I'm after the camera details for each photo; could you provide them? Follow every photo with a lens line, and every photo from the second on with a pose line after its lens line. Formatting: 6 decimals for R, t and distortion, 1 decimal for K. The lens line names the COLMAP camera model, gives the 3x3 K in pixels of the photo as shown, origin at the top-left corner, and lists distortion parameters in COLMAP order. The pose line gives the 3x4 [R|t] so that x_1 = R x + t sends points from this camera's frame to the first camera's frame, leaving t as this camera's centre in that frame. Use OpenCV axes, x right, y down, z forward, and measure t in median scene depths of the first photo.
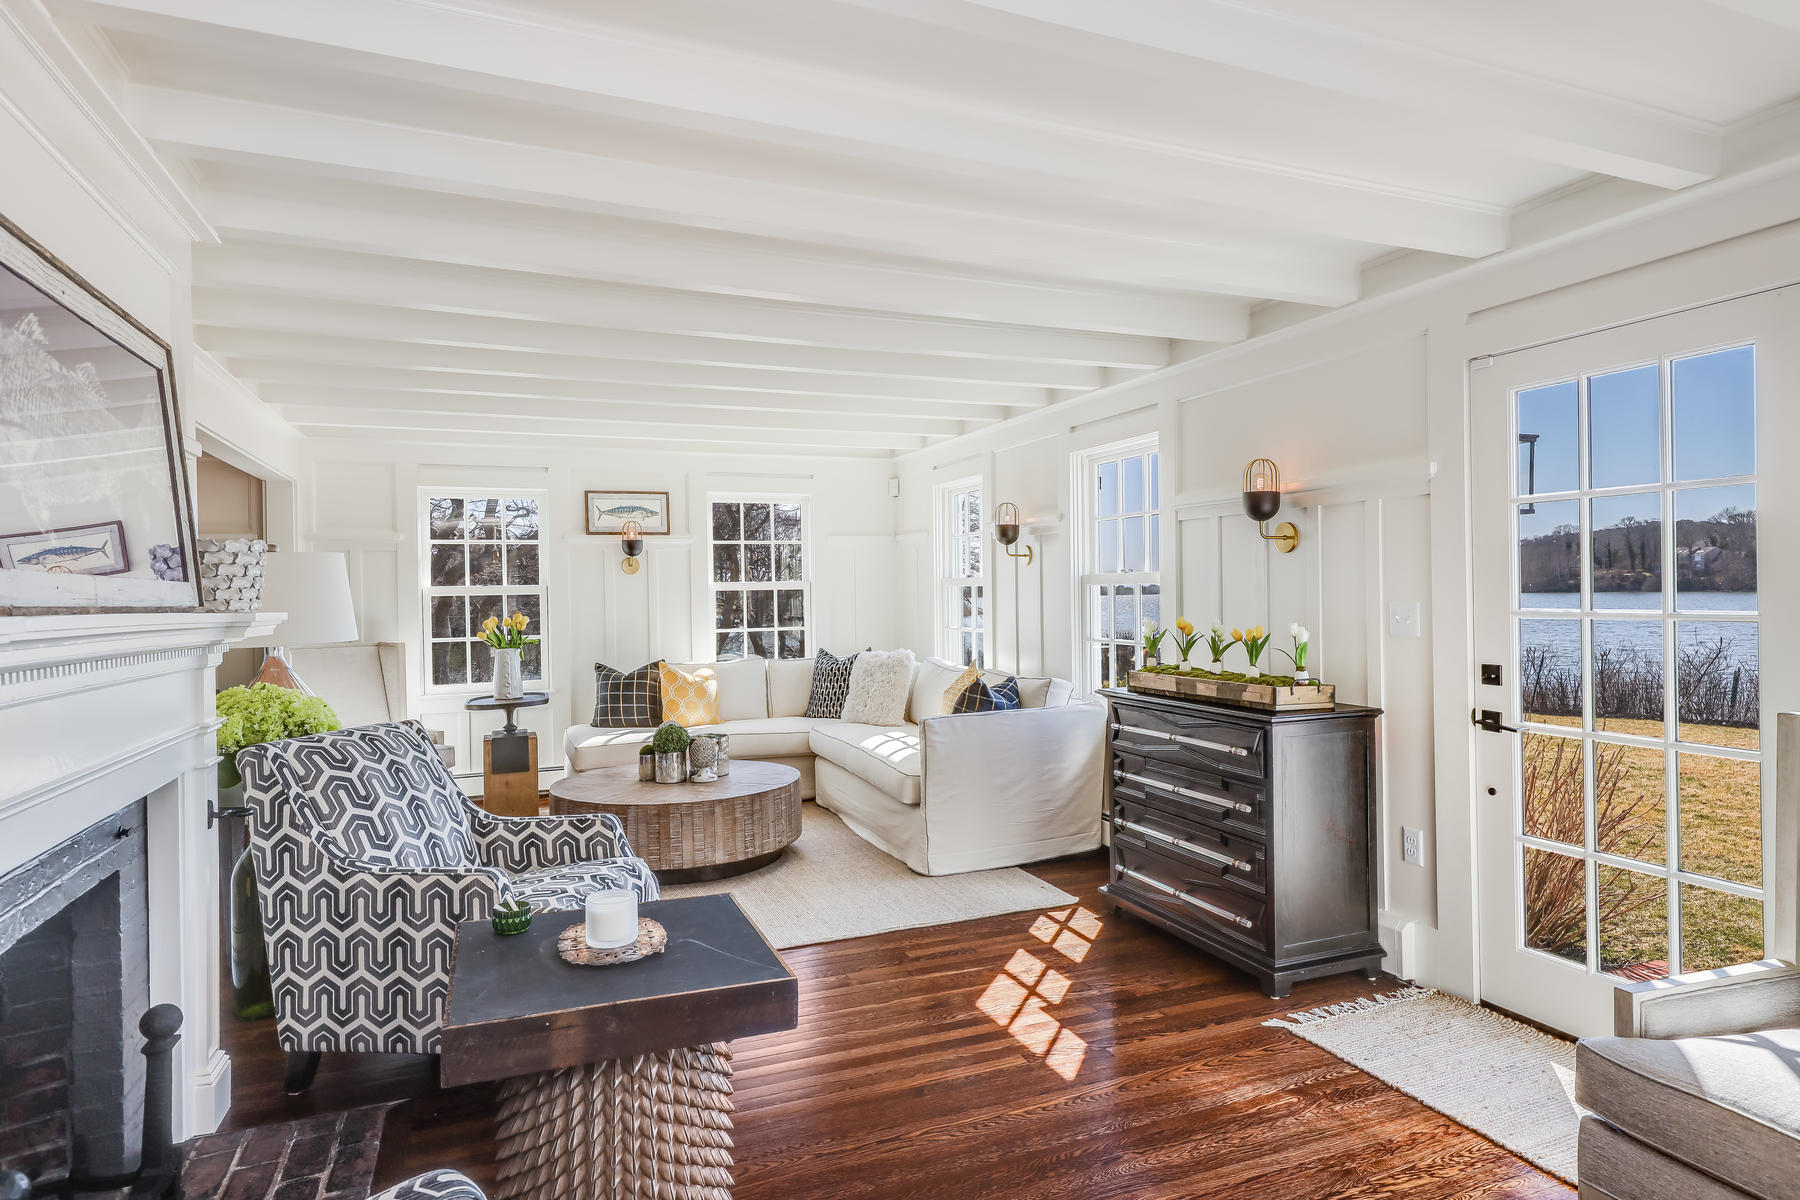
lens RADIAL K [[1028.3, 0, 919.1], [0, 1028.3, 595.1], [0, 0, 1]] dist [0.017826, -0.001405]
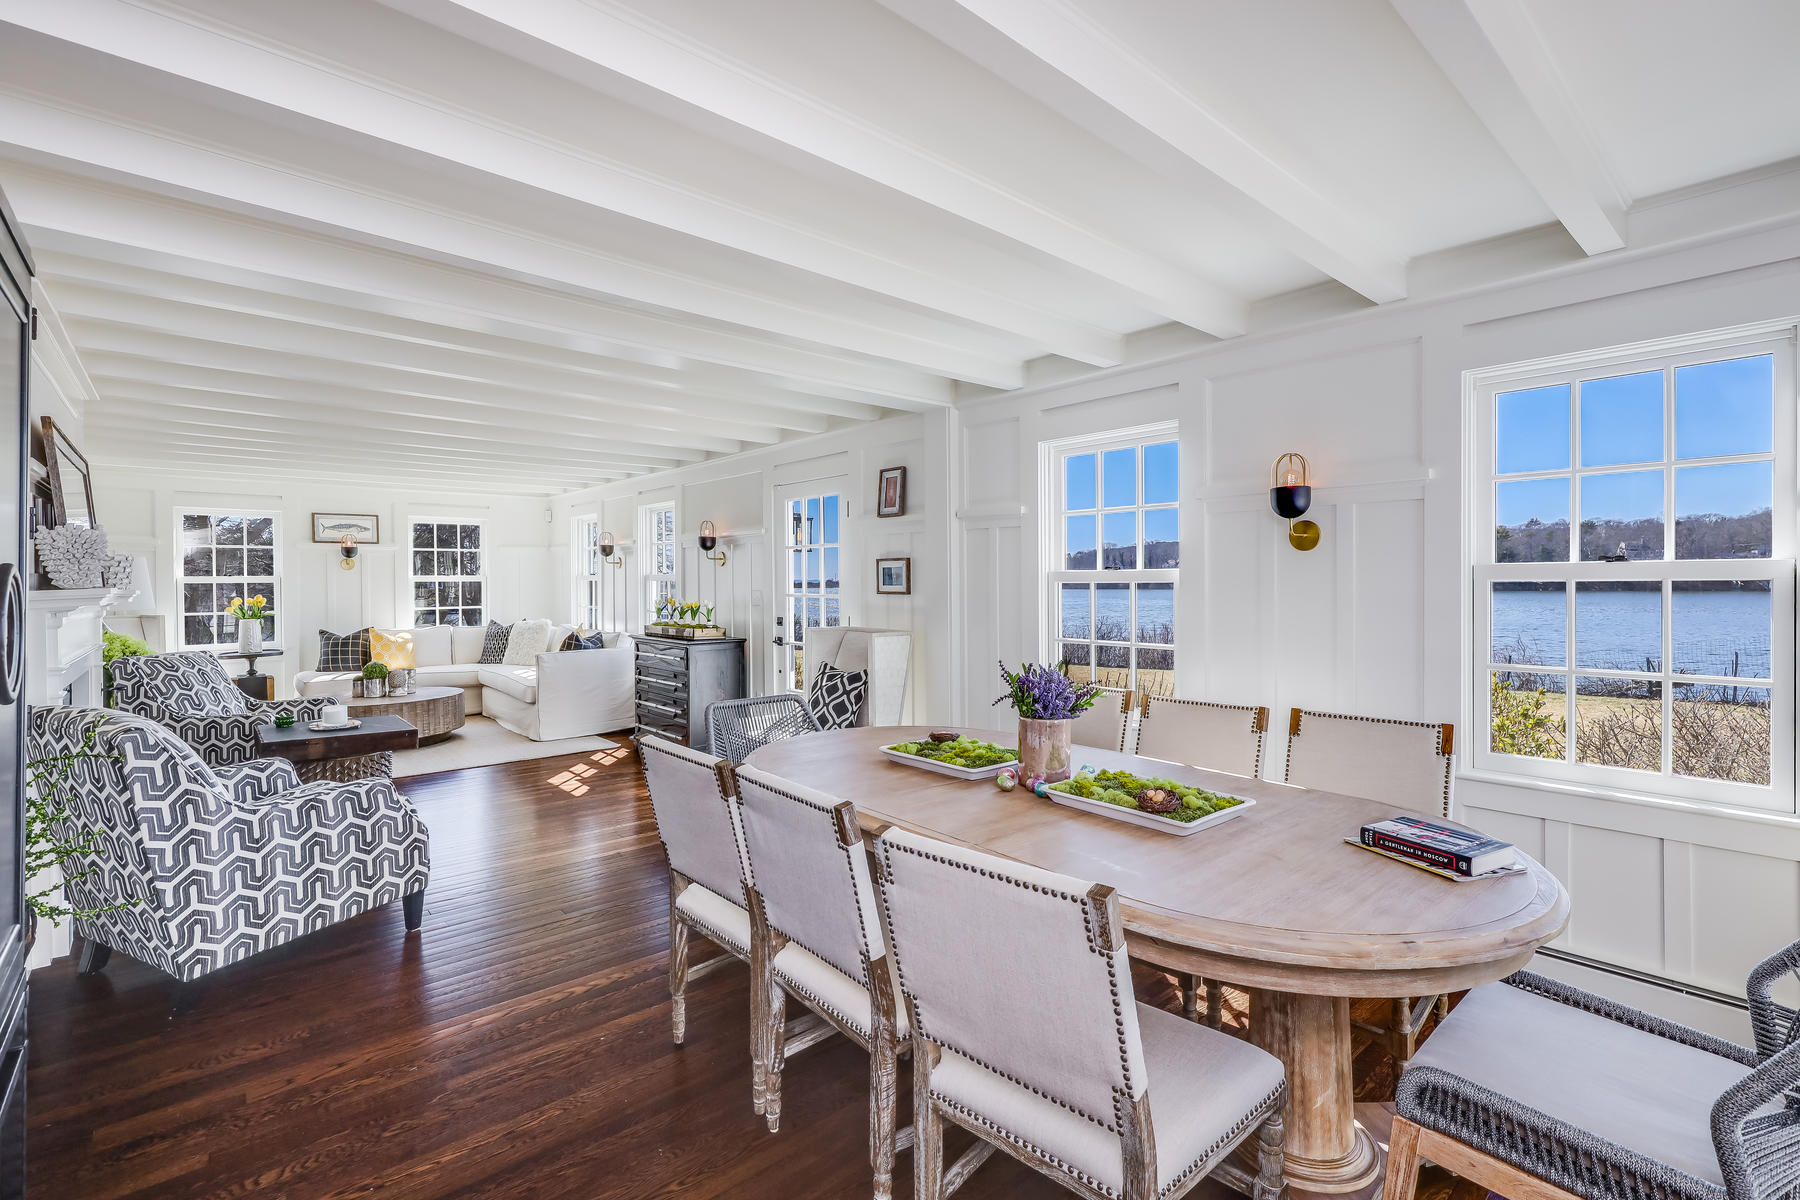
lens RADIAL K [[822.2, 0, 922.8], [0, 822.2, 588.7], [0, 0, 1]] dist [0.001756, -0.000010]
pose [[0.944286, 0.008712, 0.329010, 0.125119], [-0.008679, 0.999961, -0.001568, 0.001568], [-0.329011, -0.001375, 0.944325, -0.436706]]
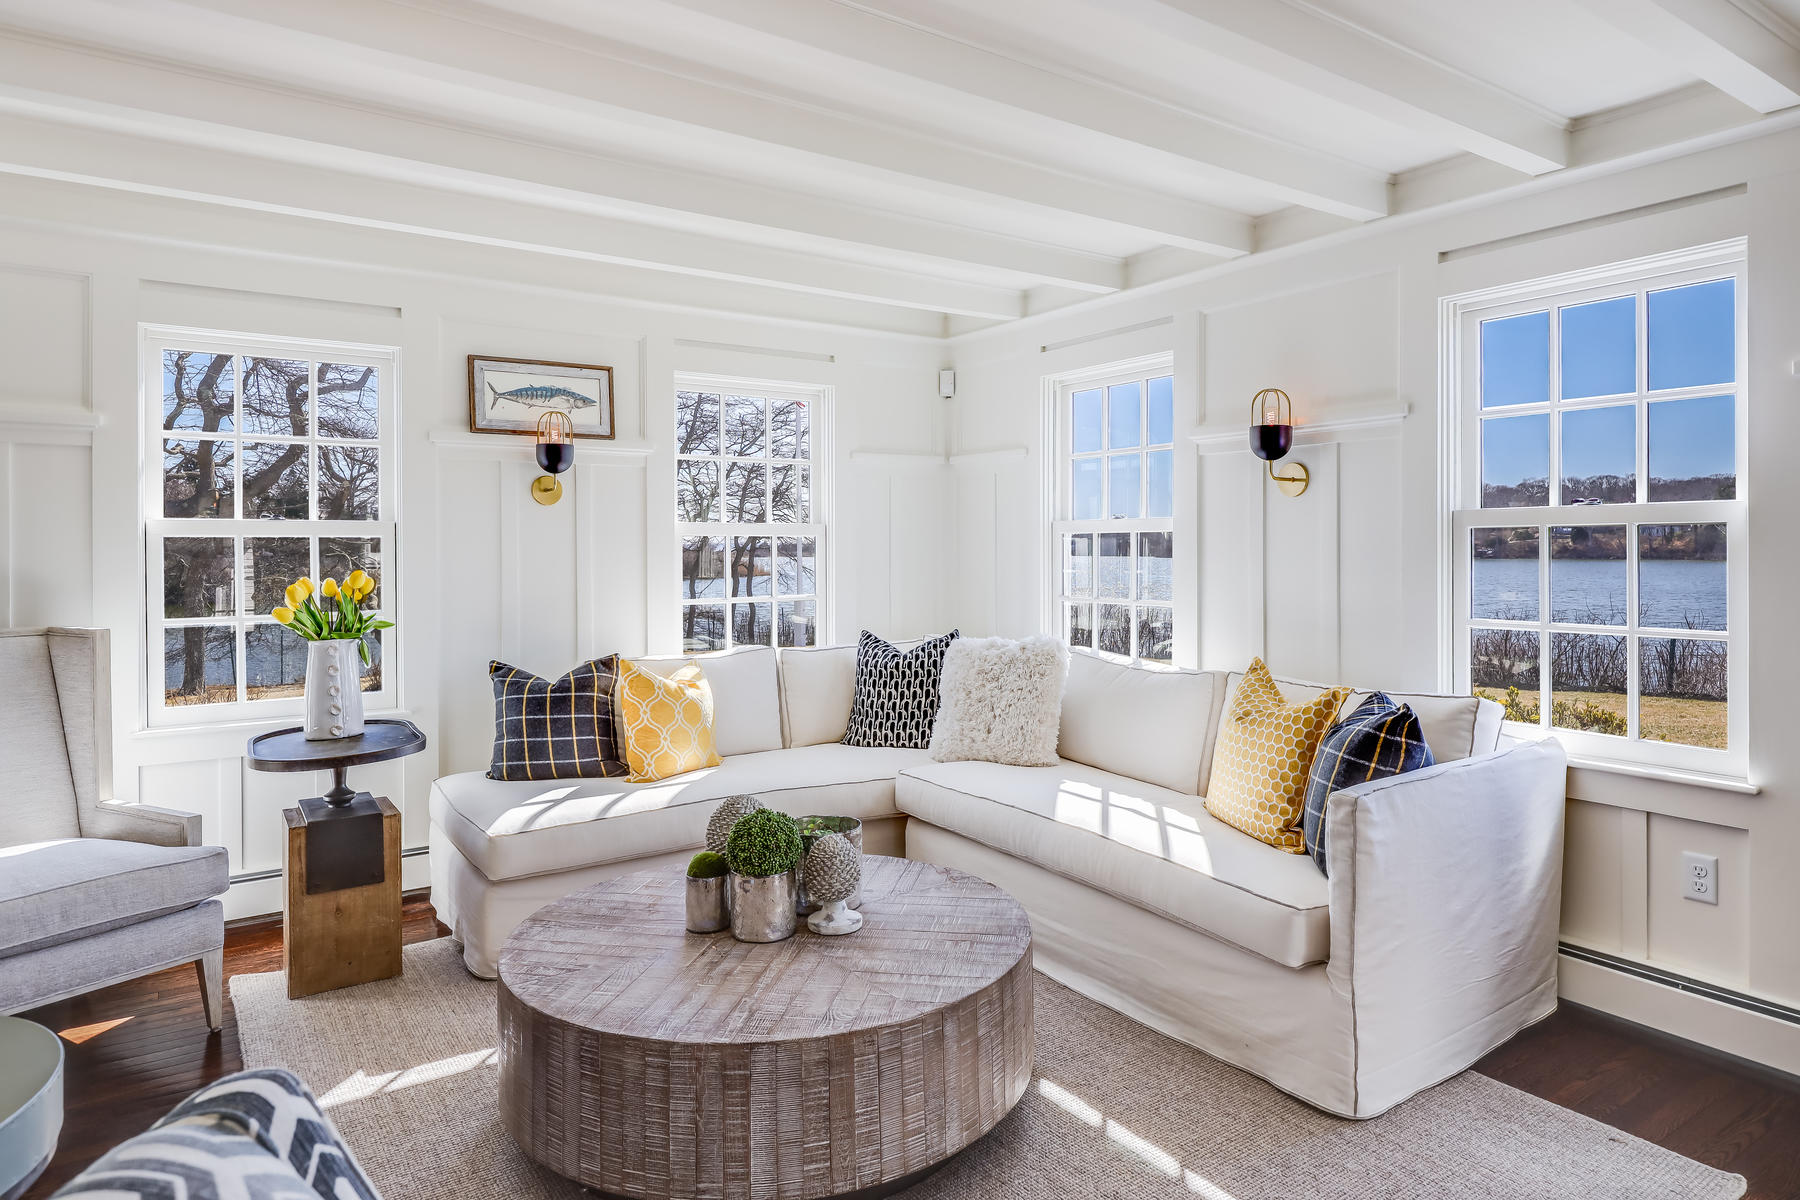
lens RADIAL K [[1062.9, 0, 926.8], [0, 1062.9, 549.5], [0, 0, 1]] dist [-0.005054, 0.002279]
pose [[0.977117, 0.010570, 0.212441, -0.222983], [-0.009040, 0.999926, -0.008171, 0.008801], [-0.212511, 0.006063, 0.977140, 0.419626]]
